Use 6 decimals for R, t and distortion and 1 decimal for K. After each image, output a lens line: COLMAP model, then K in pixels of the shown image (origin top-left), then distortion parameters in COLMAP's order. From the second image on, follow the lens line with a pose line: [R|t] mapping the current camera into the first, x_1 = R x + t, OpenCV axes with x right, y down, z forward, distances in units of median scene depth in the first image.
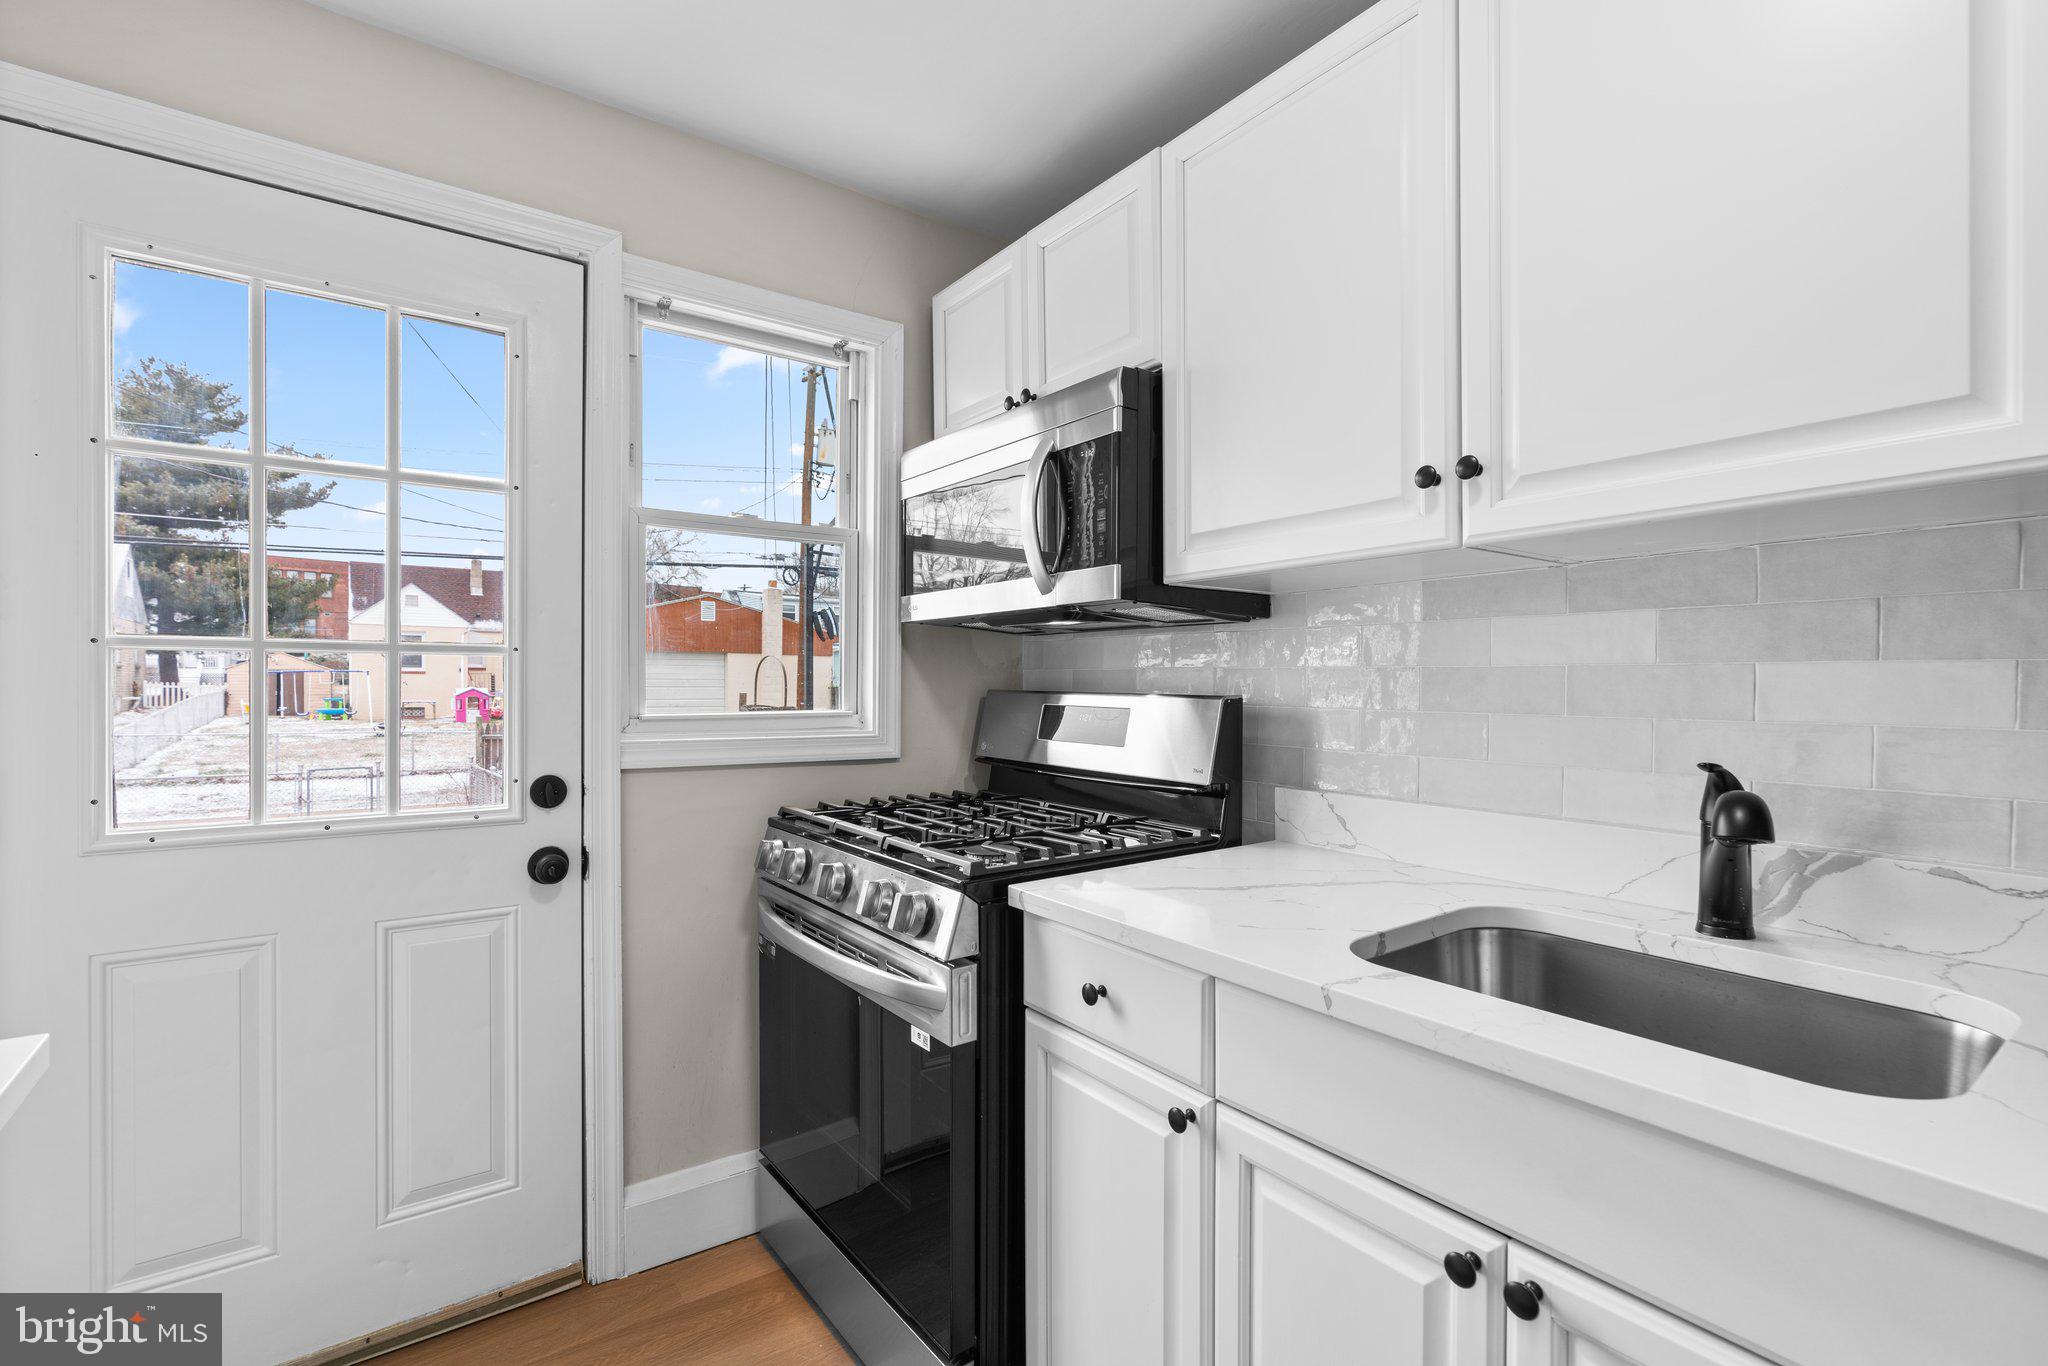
lens RADIAL K [[928.9, 0, 1036.4], [0, 928.9, 694.4], [0, 0, 1]] dist [-0.013444, 0.005747]
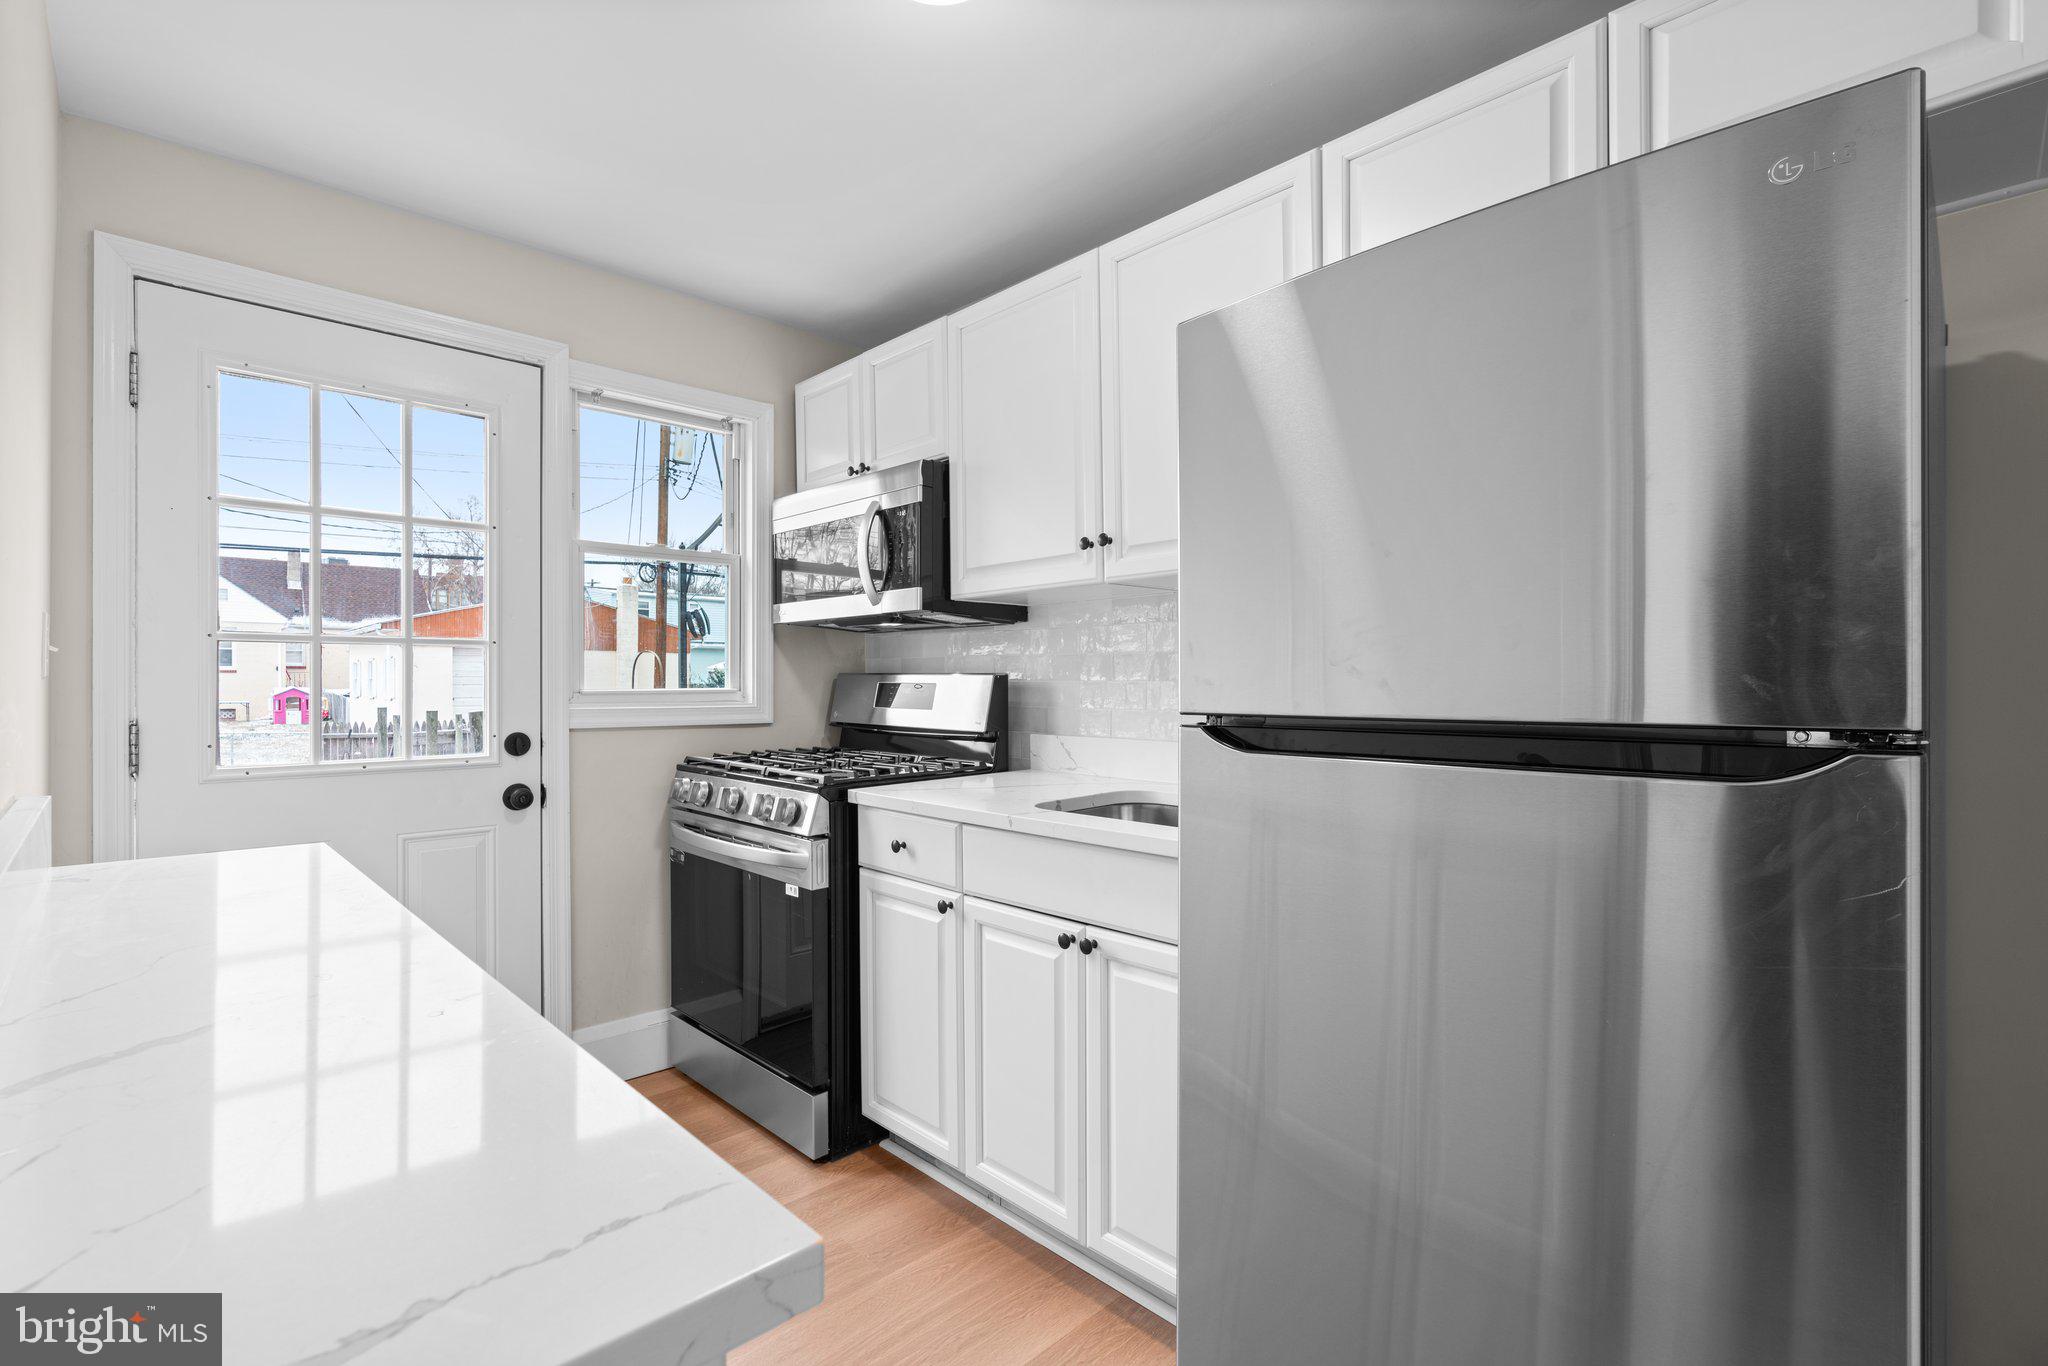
lens RADIAL K [[928.9, 0, 1024.6], [0, 928.9, 686.9], [0, 0, 1]] dist [-0.013444, 0.005747]
pose [[0.990932, -0.006242, 0.134219, 0.043785], [0.006947, 0.999964, -0.004784, 0.029463], [-0.134185, 0.005673, 0.990940, -0.474232]]
